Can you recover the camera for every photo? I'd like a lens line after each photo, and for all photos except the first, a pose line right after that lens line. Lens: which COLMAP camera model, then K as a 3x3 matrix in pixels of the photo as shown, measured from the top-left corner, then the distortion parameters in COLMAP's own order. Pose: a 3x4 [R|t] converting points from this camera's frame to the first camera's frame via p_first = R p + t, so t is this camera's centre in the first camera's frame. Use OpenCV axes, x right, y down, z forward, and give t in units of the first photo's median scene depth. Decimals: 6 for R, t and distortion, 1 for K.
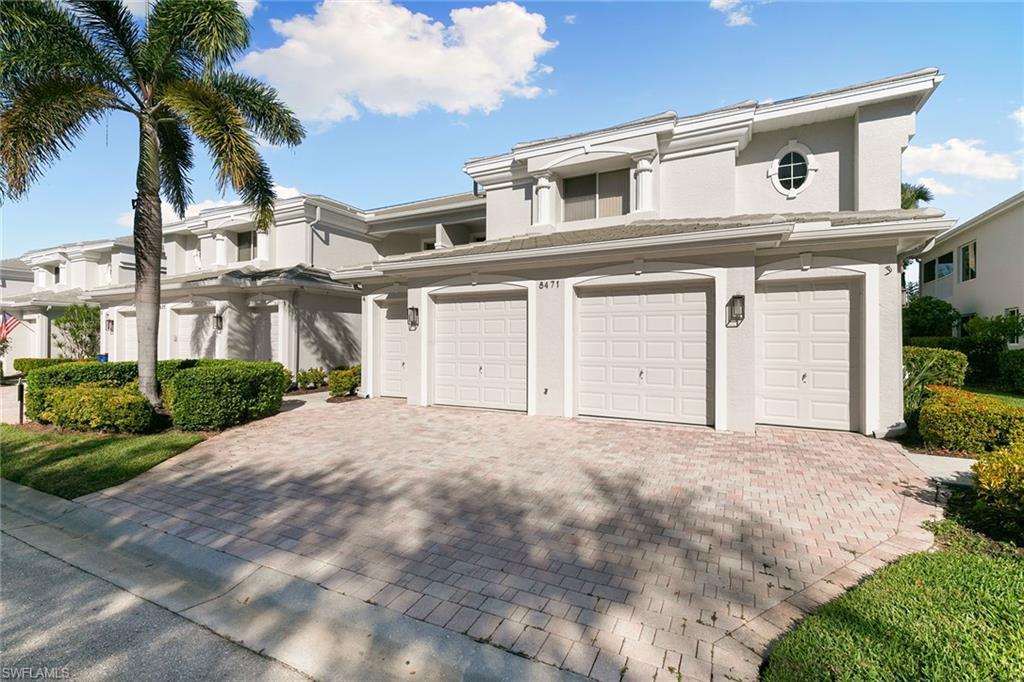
lens RADIAL K [[459.0, 0, 509.7], [0, 459.0, 340.3], [0, 0, 1]] dist [0.007988, -0.001553]
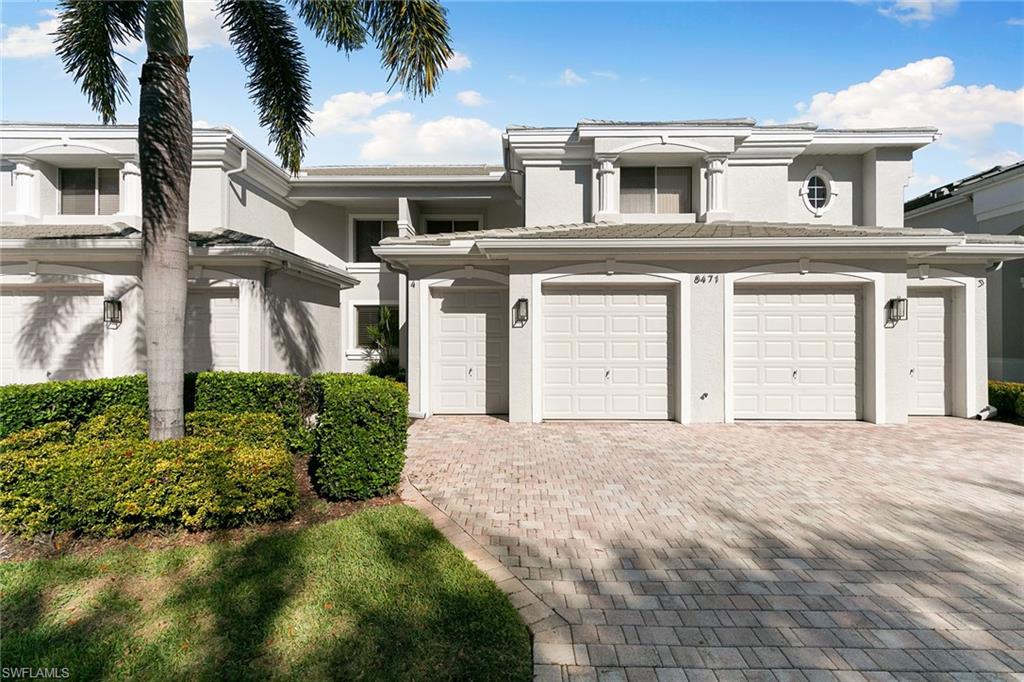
lens RADIAL K [[459.0, 0, 511.9], [0, 459.0, 340.1], [0, 0, 1]] dist [0.007988, -0.001553]
pose [[0.896875, -0.001487, 0.442283, -0.519107], [0.000371, 0.999997, 0.002611, -0.001887], [-0.442285, -0.002178, 0.896872, 0.271519]]
